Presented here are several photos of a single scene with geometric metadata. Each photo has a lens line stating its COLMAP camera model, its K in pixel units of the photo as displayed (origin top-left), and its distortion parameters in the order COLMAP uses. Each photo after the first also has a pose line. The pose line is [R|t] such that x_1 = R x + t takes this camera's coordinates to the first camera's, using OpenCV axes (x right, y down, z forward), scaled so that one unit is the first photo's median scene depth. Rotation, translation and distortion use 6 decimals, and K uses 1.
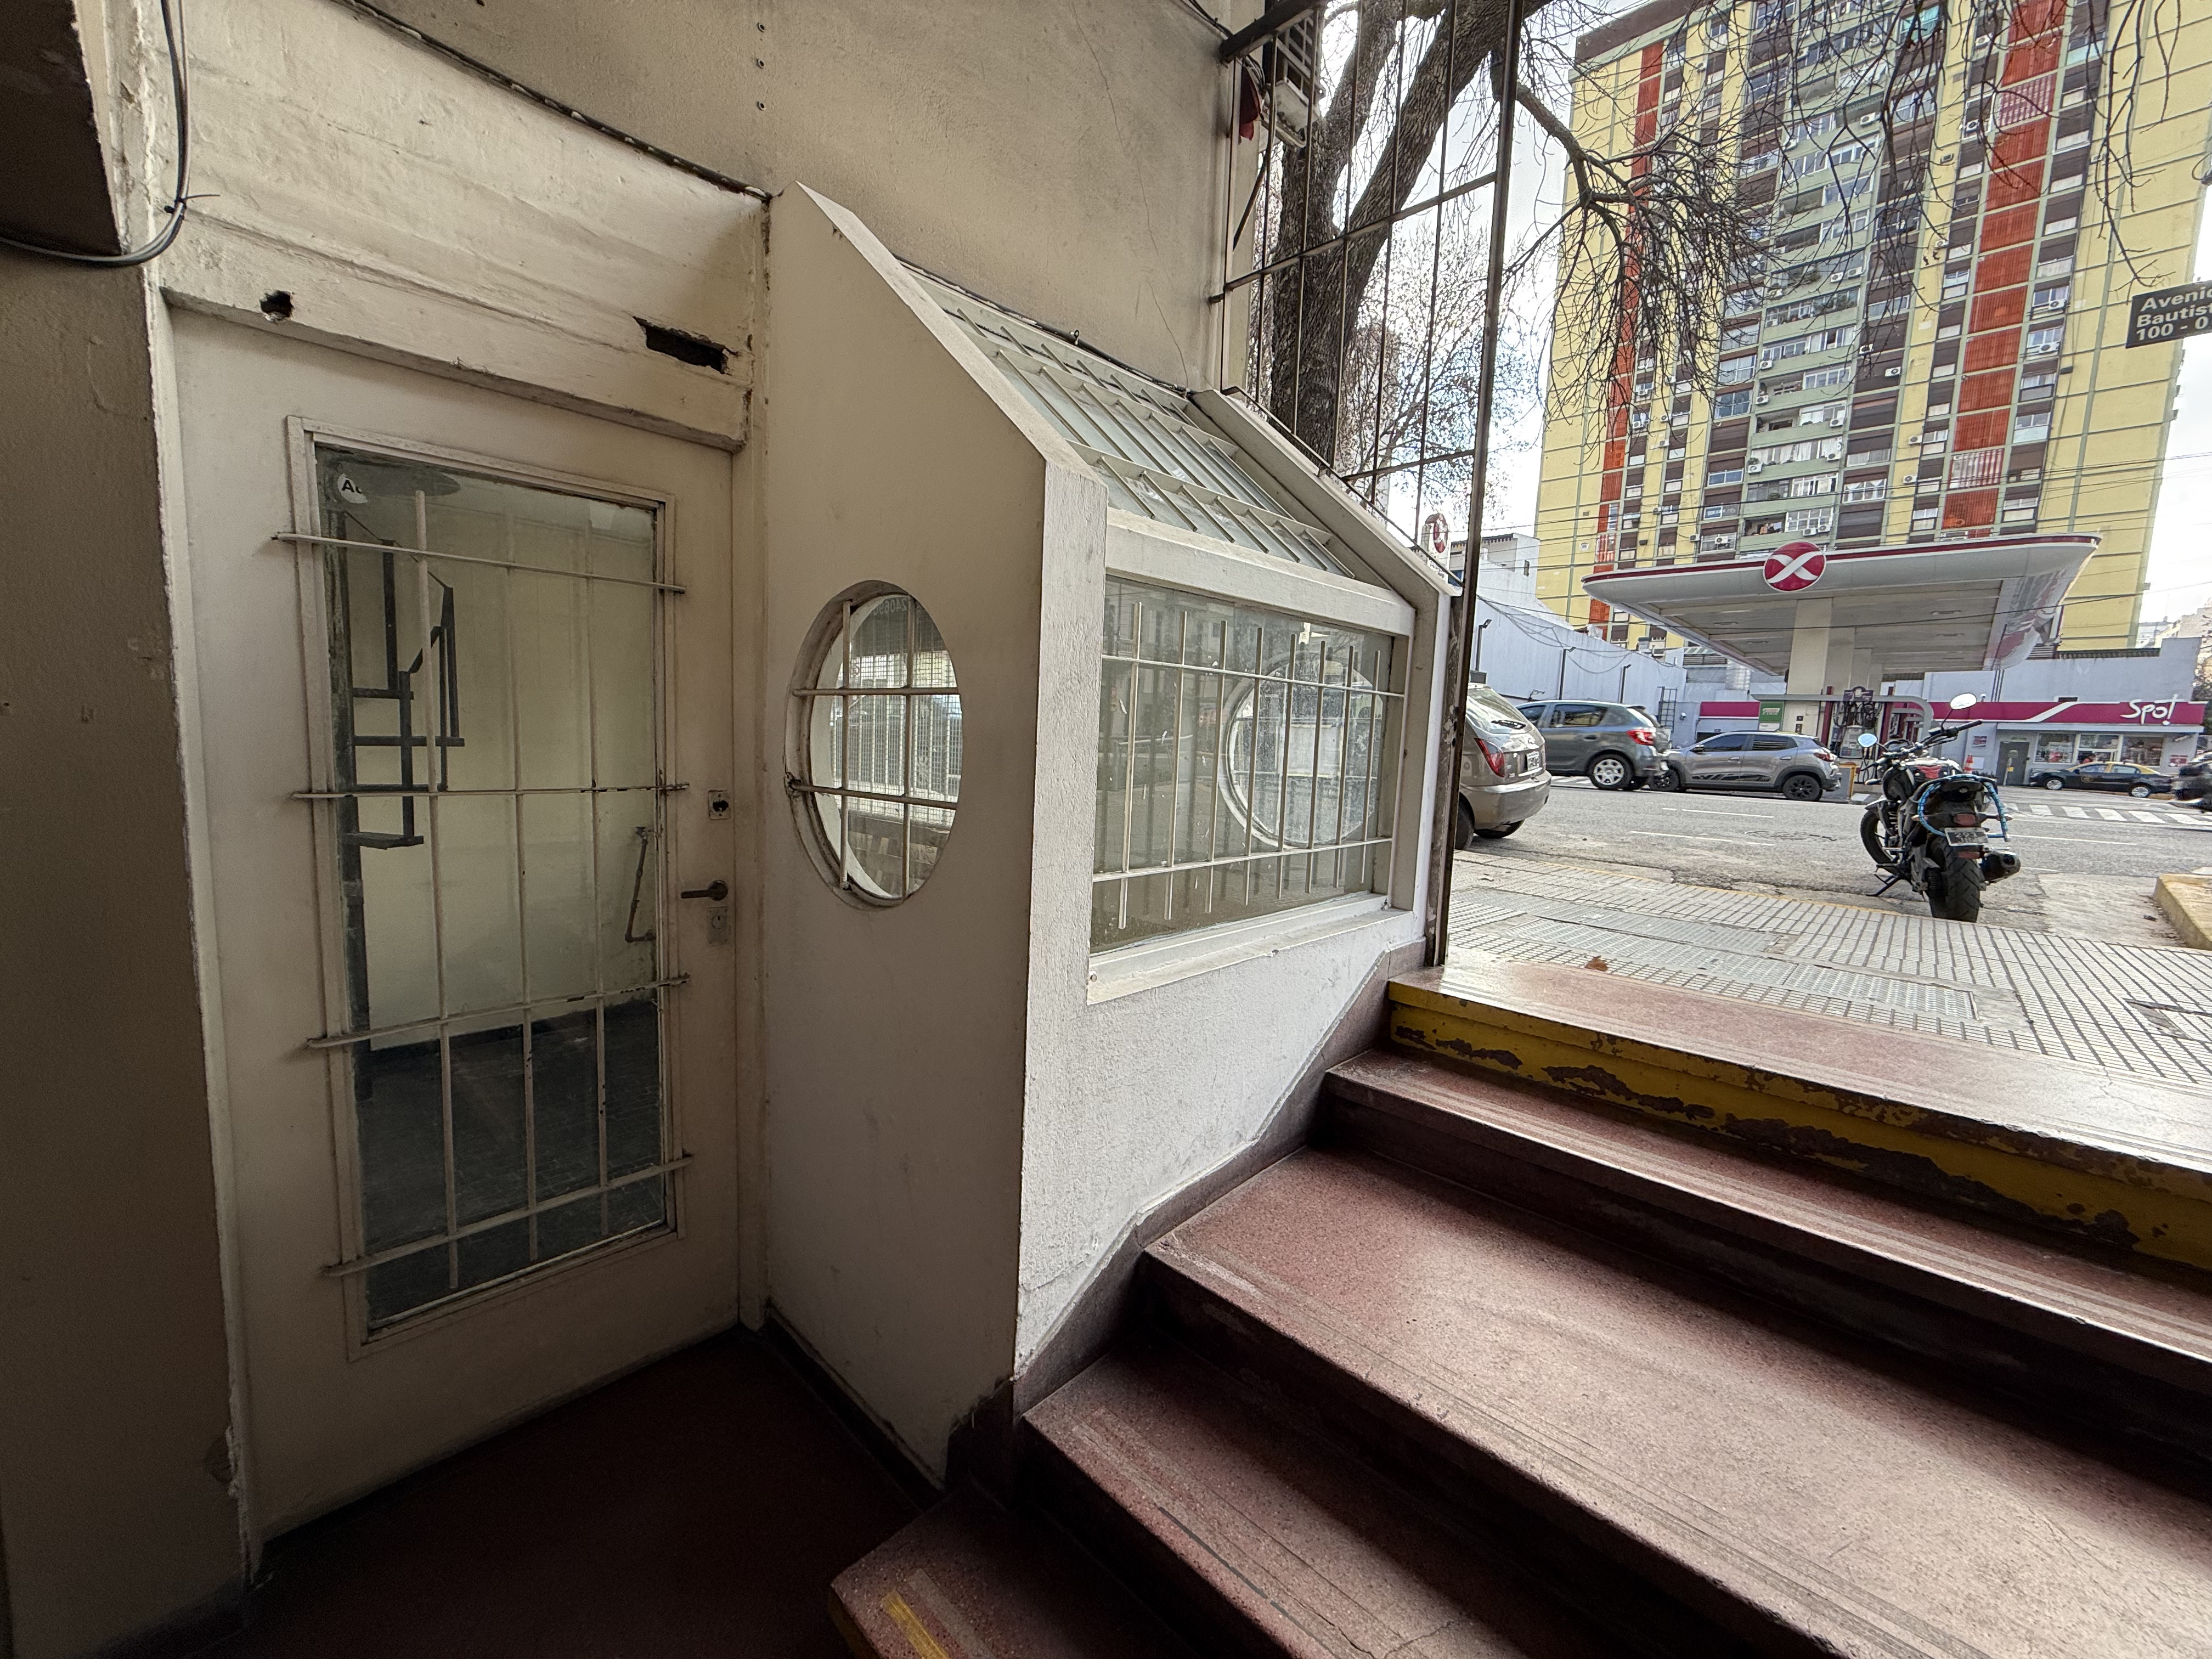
lens RADIAL K [[877.3, 0, 1096.9], [0, 877.3, 828.7], [0, 0, 1]] dist [0.000508, -0.000261]
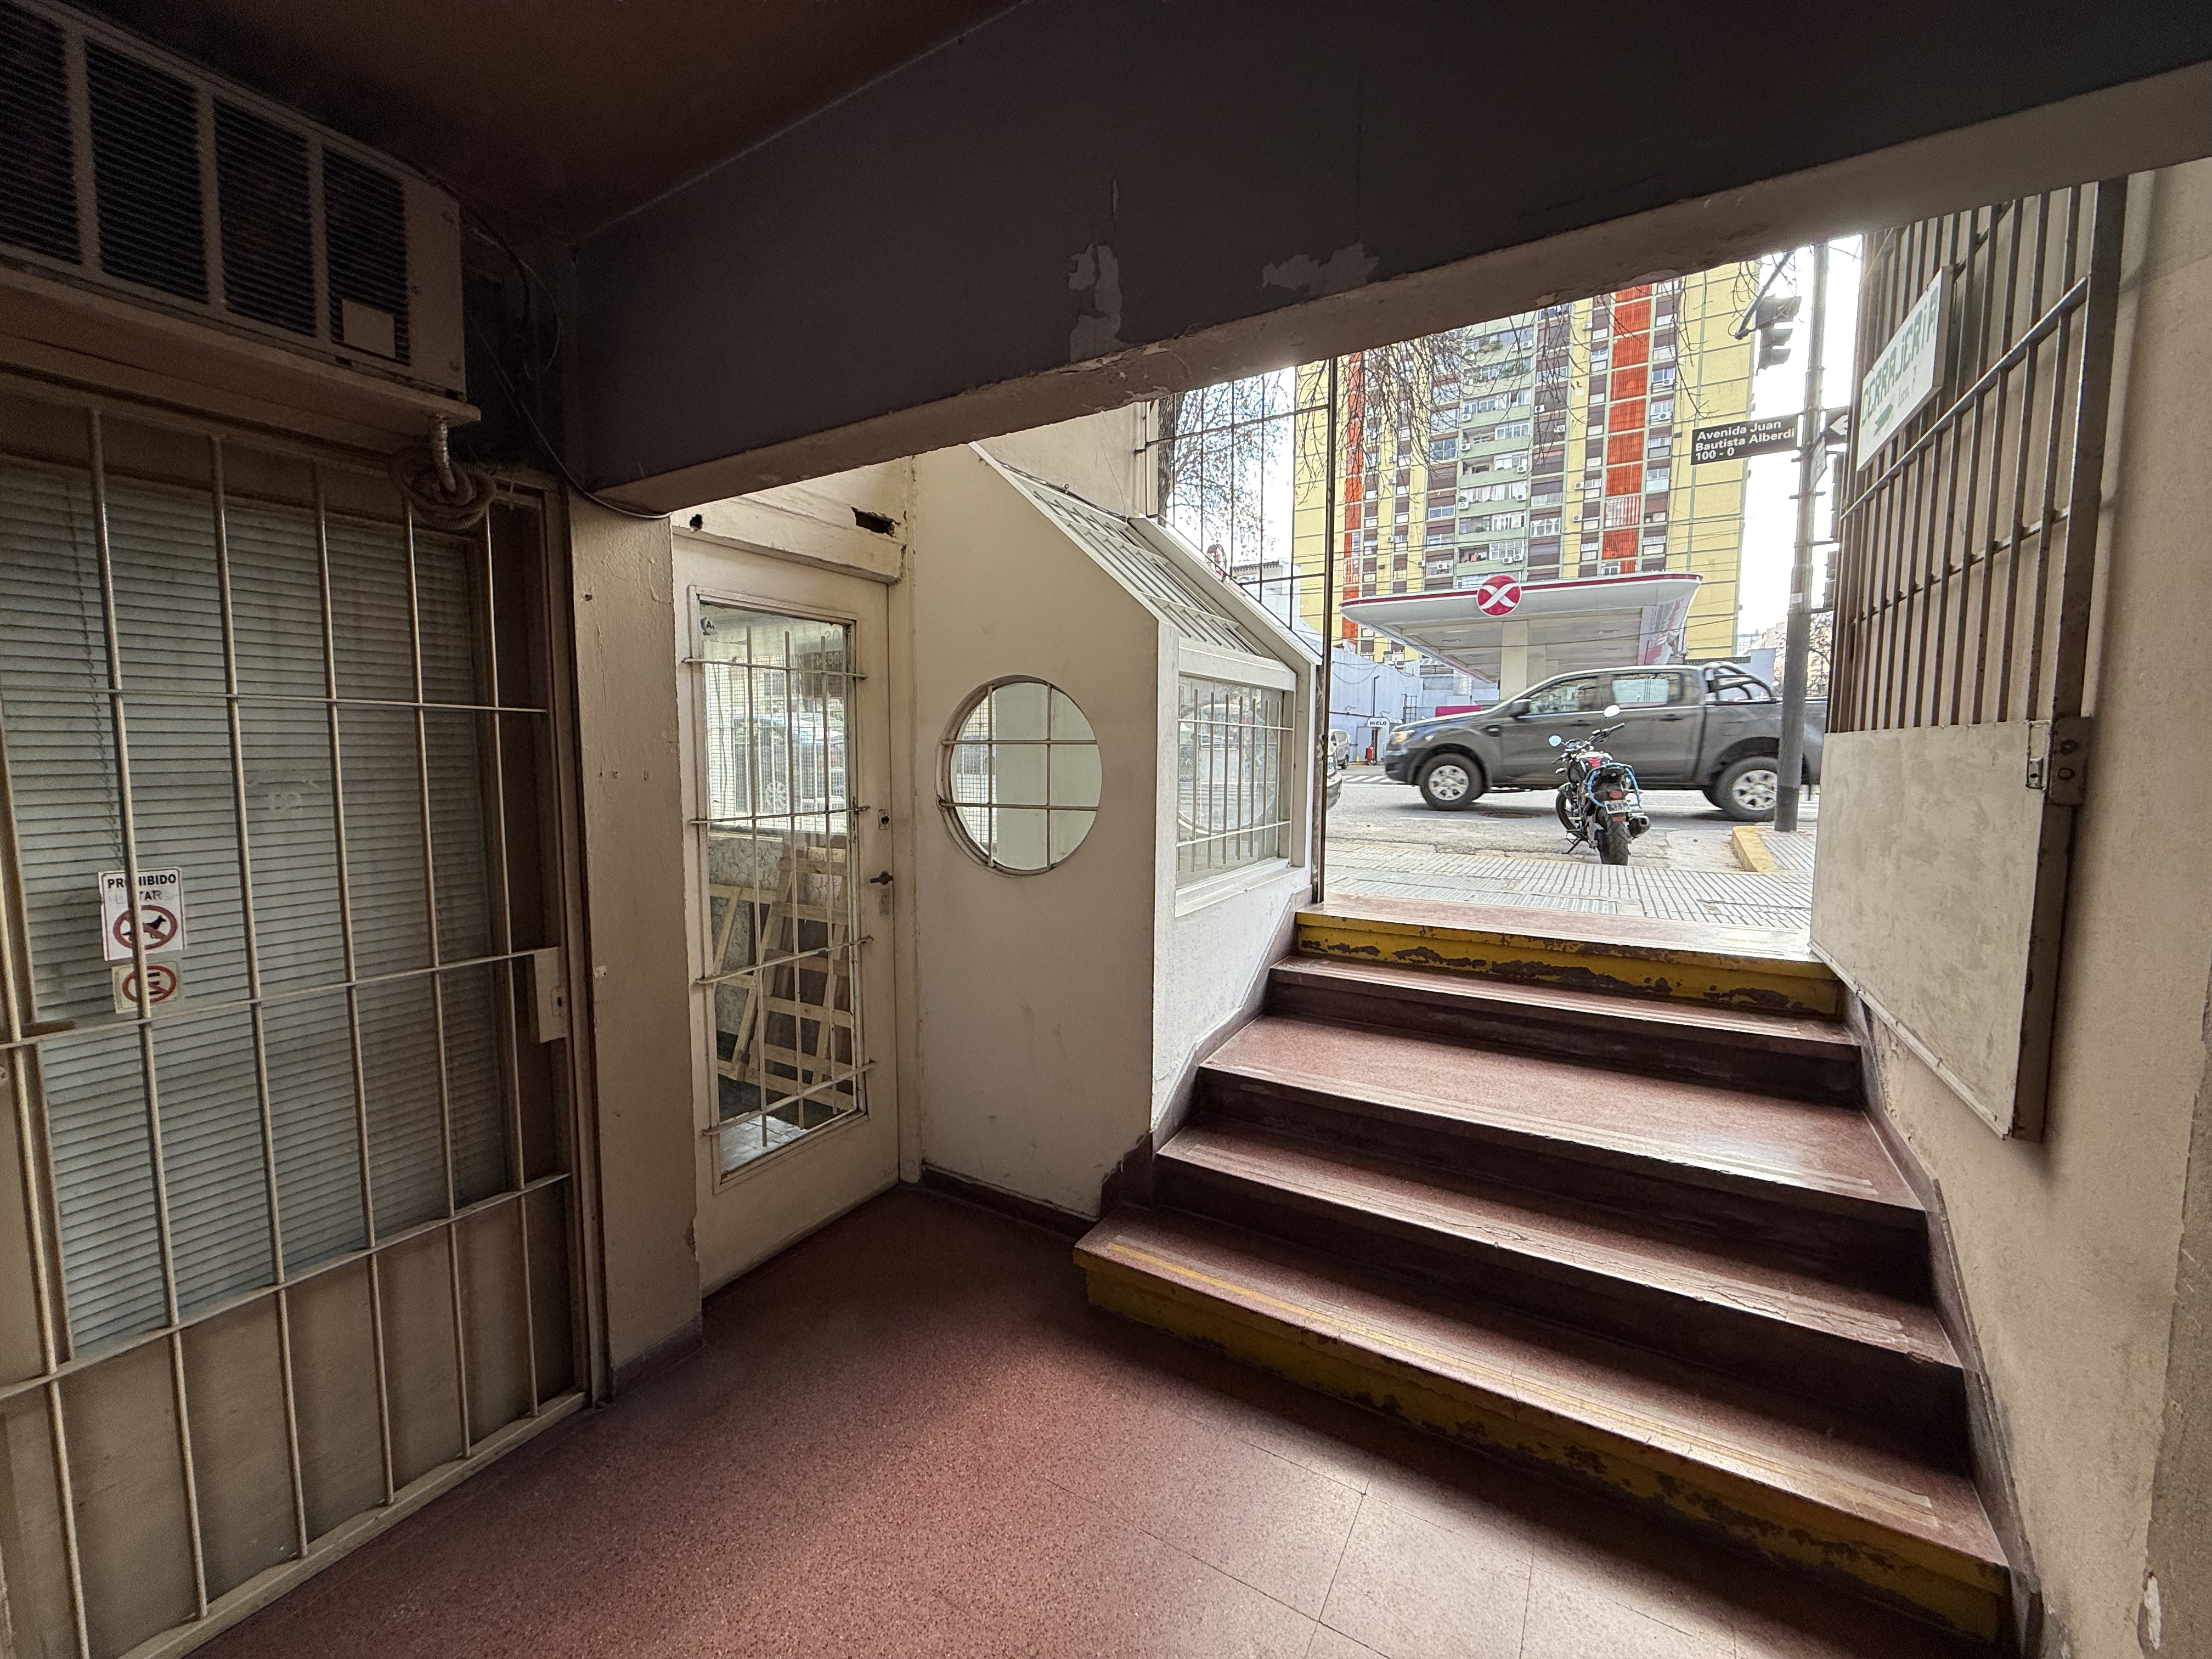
lens RADIAL K [[877.3, 0, 1096.9], [0, 877.3, 828.7], [0, 0, 1]] dist [0.000508, -0.000261]
pose [[0.972324, -0.054574, 0.227172, -0.035109], [0.058212, 0.998261, -0.009341, 0.001917], [-0.226267, 0.022307, 0.973810, -0.043360]]
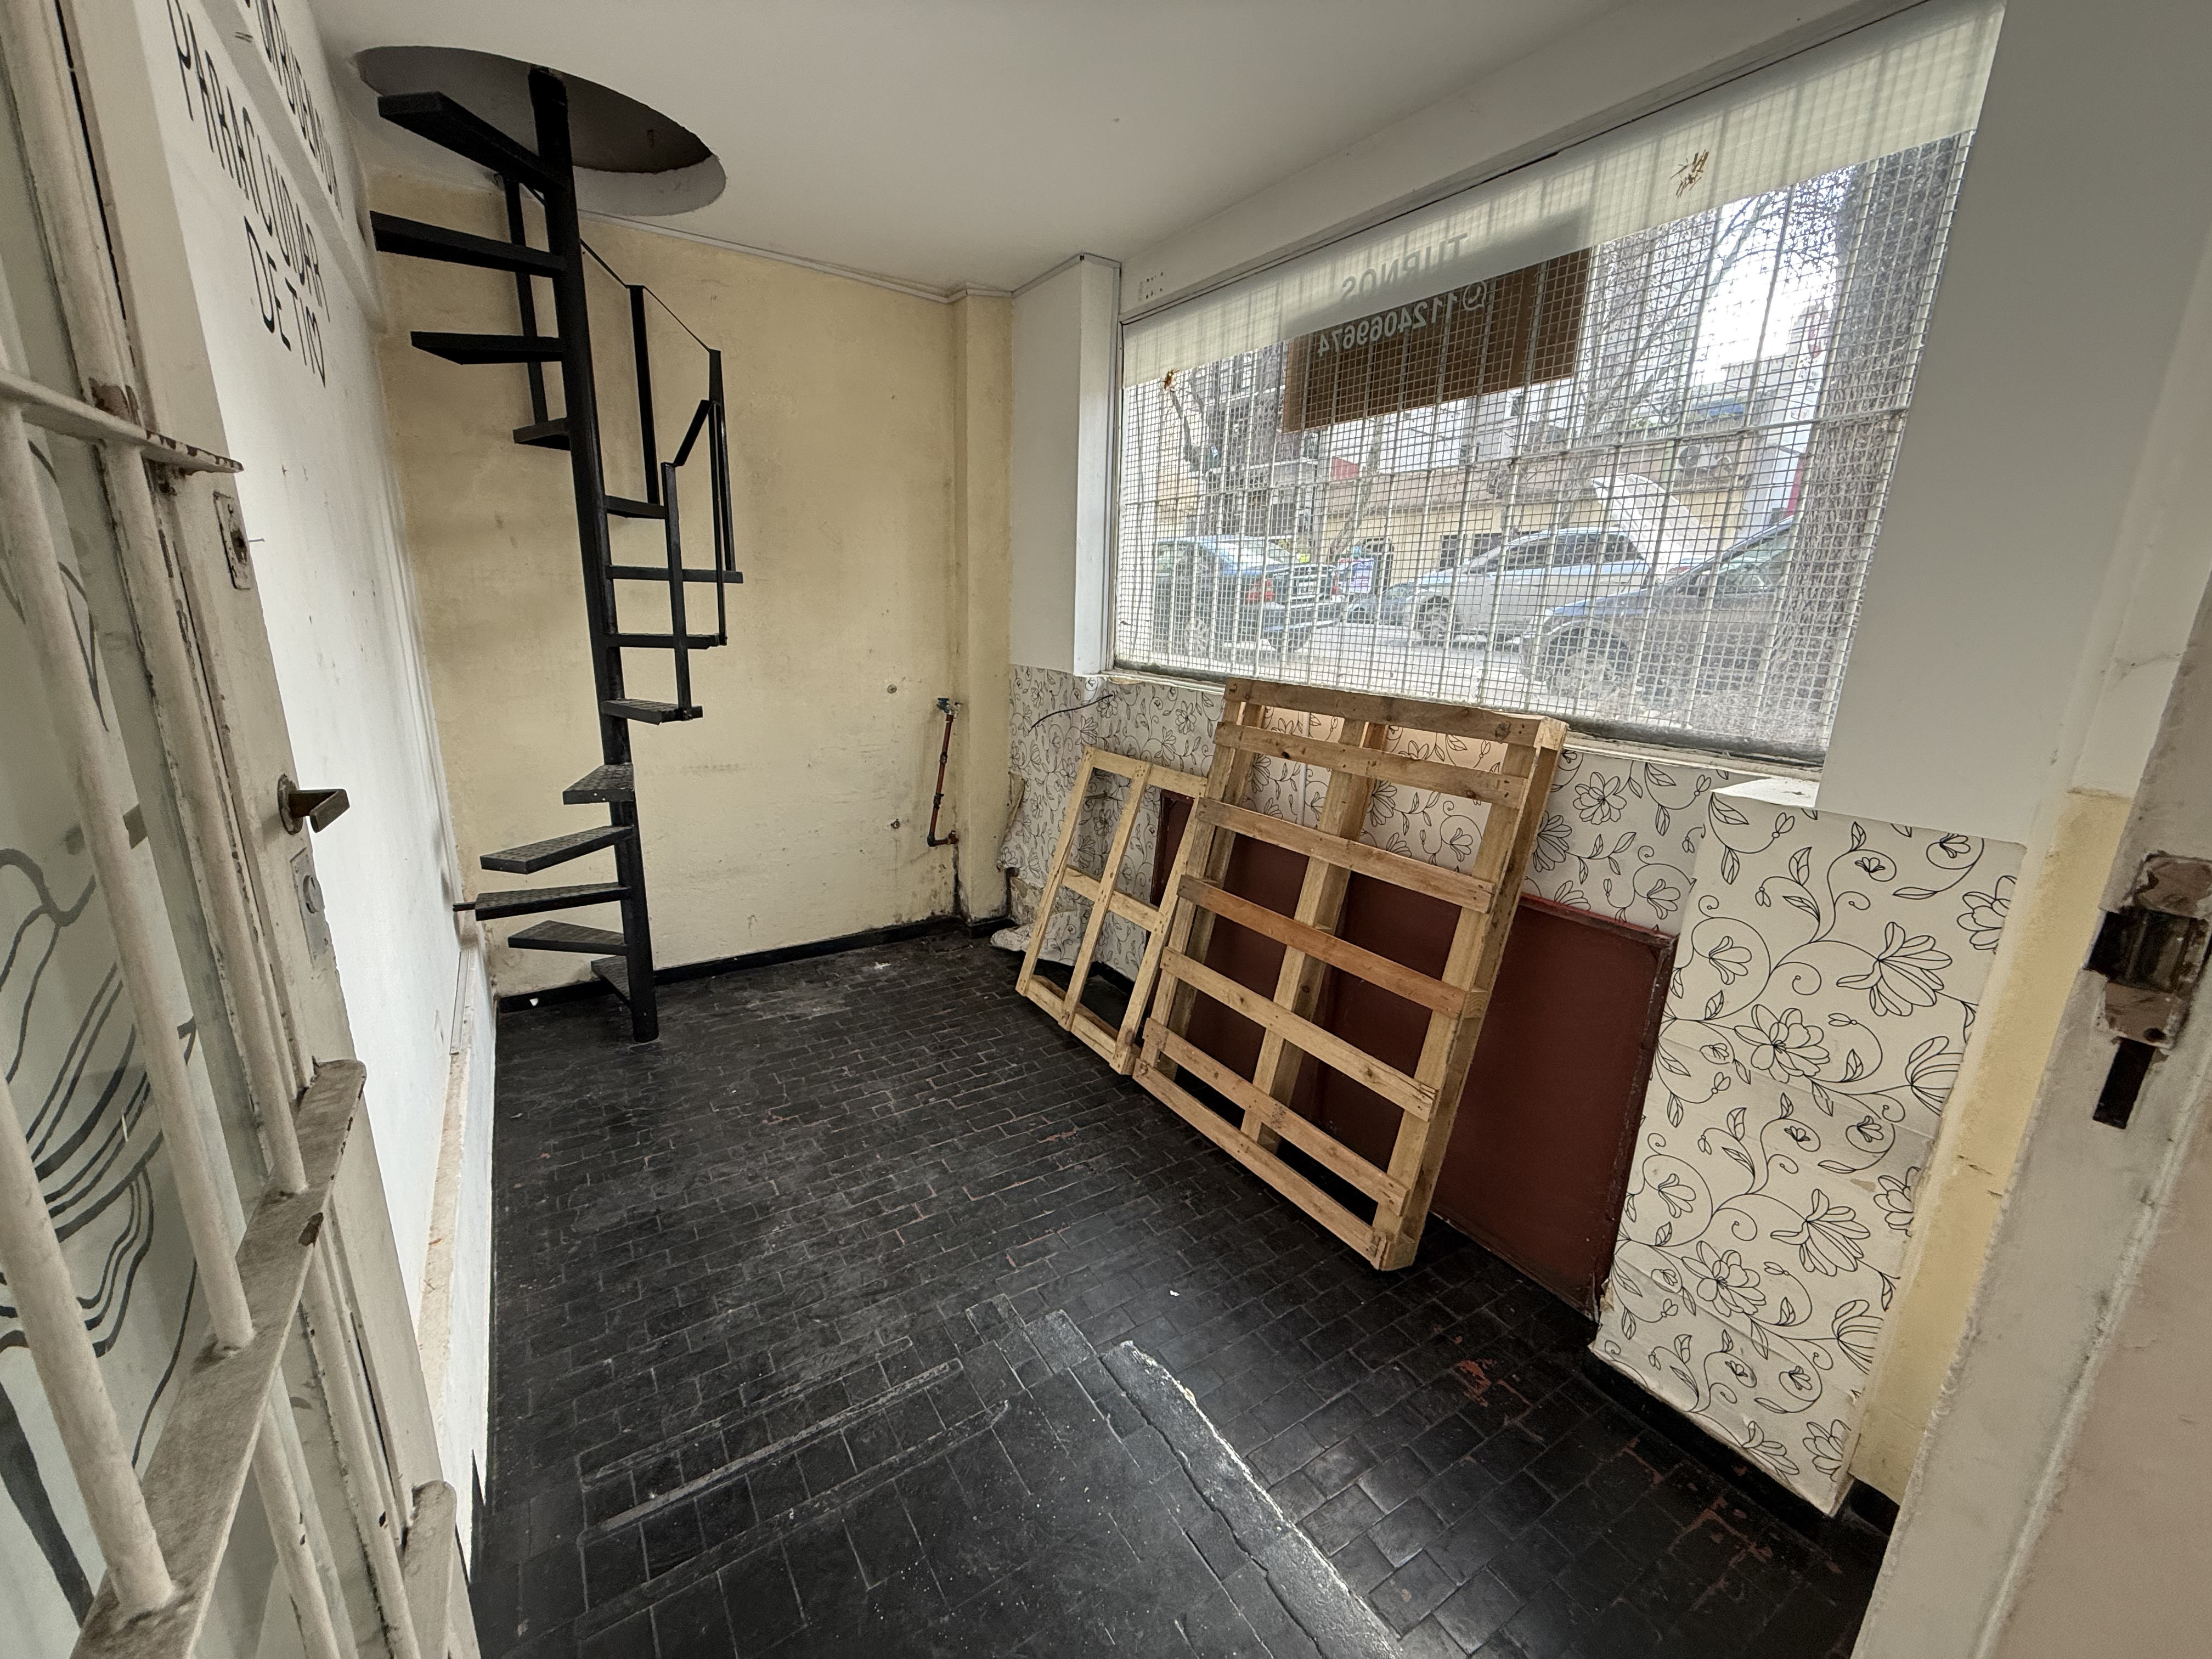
lens RADIAL K [[880.6, 0, 1098.6], [0, 880.6, 828.6], [0, 0, 1]] dist [-0.000372, 0.000087]
pose [[0.977464, 0.046780, -0.205856, -0.053318], [-0.017219, 0.989557, 0.143113, -0.000340], [0.210401, -0.136343, 0.968061, 0.063938]]
